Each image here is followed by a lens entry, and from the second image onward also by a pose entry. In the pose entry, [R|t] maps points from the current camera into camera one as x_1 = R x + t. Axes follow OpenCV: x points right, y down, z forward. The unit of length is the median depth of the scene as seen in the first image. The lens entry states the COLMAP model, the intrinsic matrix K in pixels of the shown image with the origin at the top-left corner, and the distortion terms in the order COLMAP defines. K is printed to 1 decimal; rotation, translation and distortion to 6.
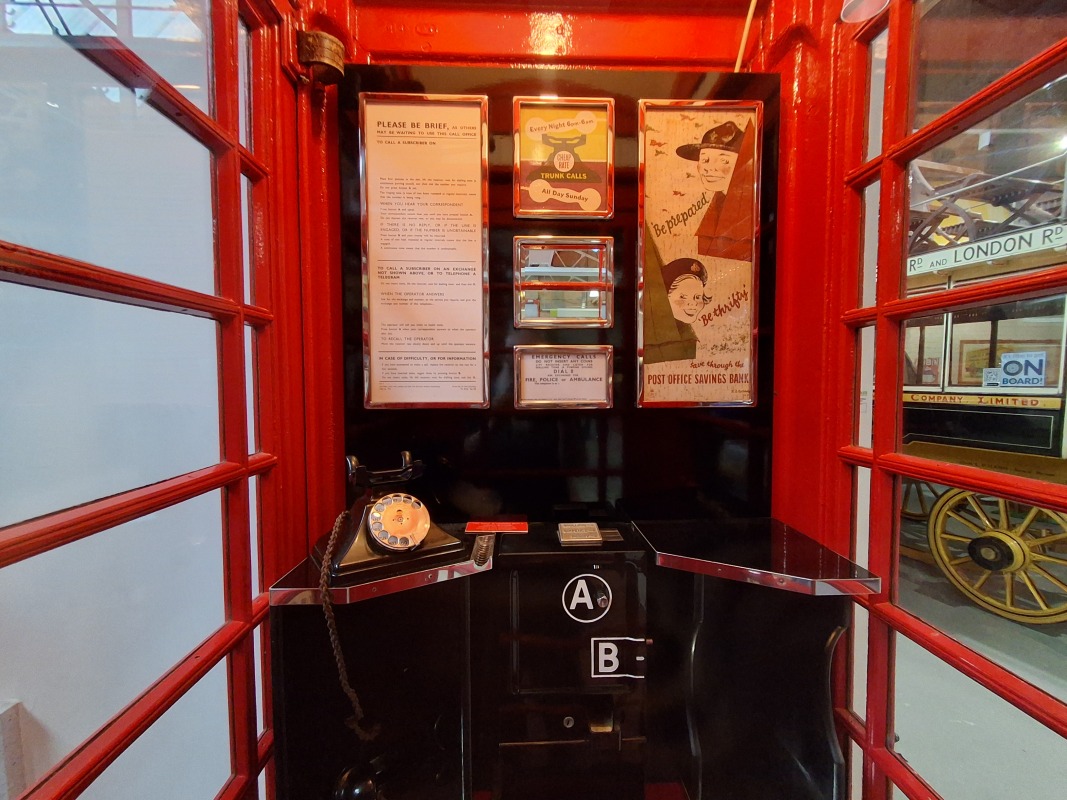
lens RADIAL K [[488.6, 0, 533.5], [0, 488.6, 400.0], [0, 0, 1]] dist [0.002406, 0.000513]
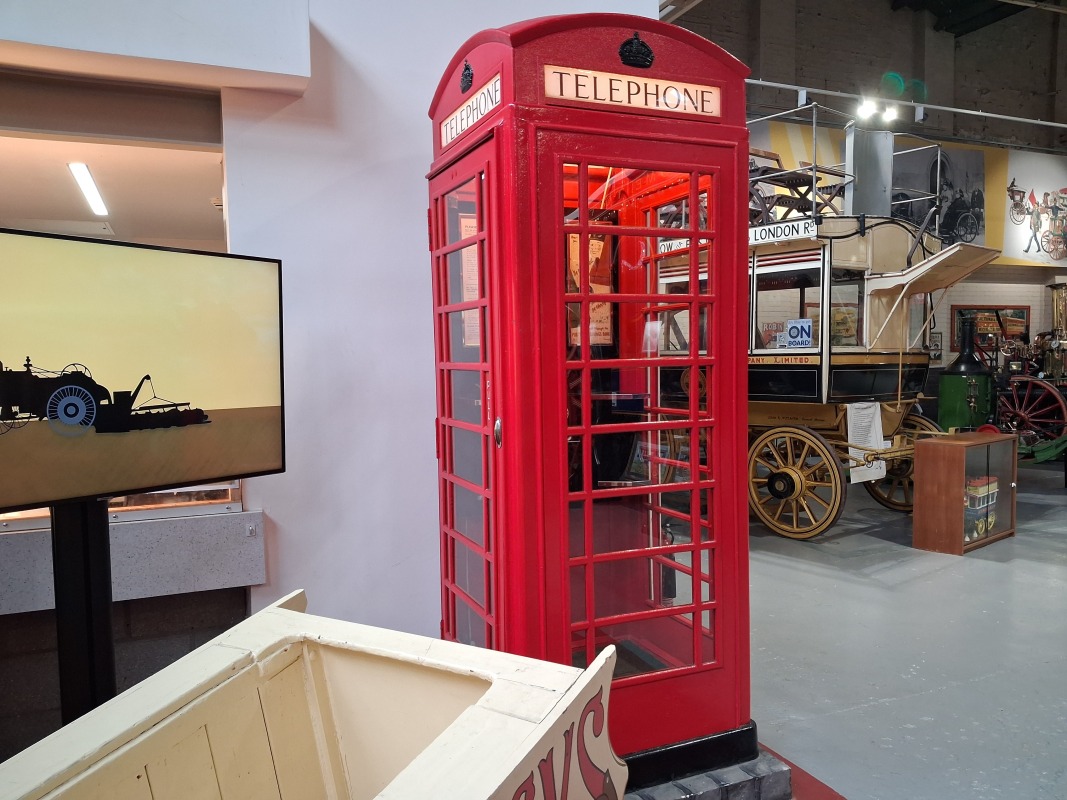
lens RADIAL K [[843.5, 0, 543.6], [0, 843.5, 398.6], [0, 0, 1]] dist [0.003136, -0.011360]
pose [[0.929736, -0.033809, 0.366672, -0.362619], [0.032041, 0.999427, 0.010907, 0.055775], [-0.366831, 0.001608, 0.930286, -0.709734]]
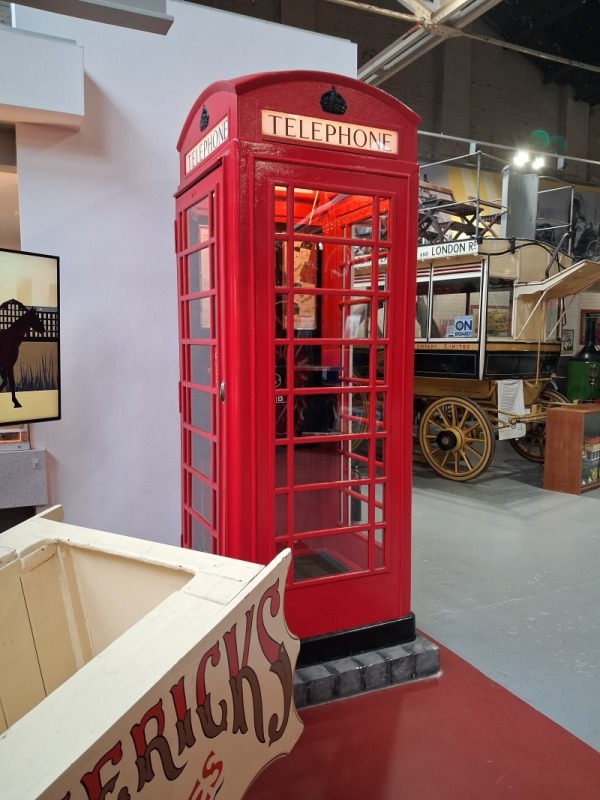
lens RADIAL K [[636.1, 0, 287.3], [0, 636.1, 391.1], [0, 0, 1]] dist [-0.002709, -0.005228]
pose [[0.924215, -0.024764, 0.381068, -0.337562], [0.011600, 0.999255, 0.036803, 0.066008], [-0.381695, -0.029594, 0.923814, -0.712260]]
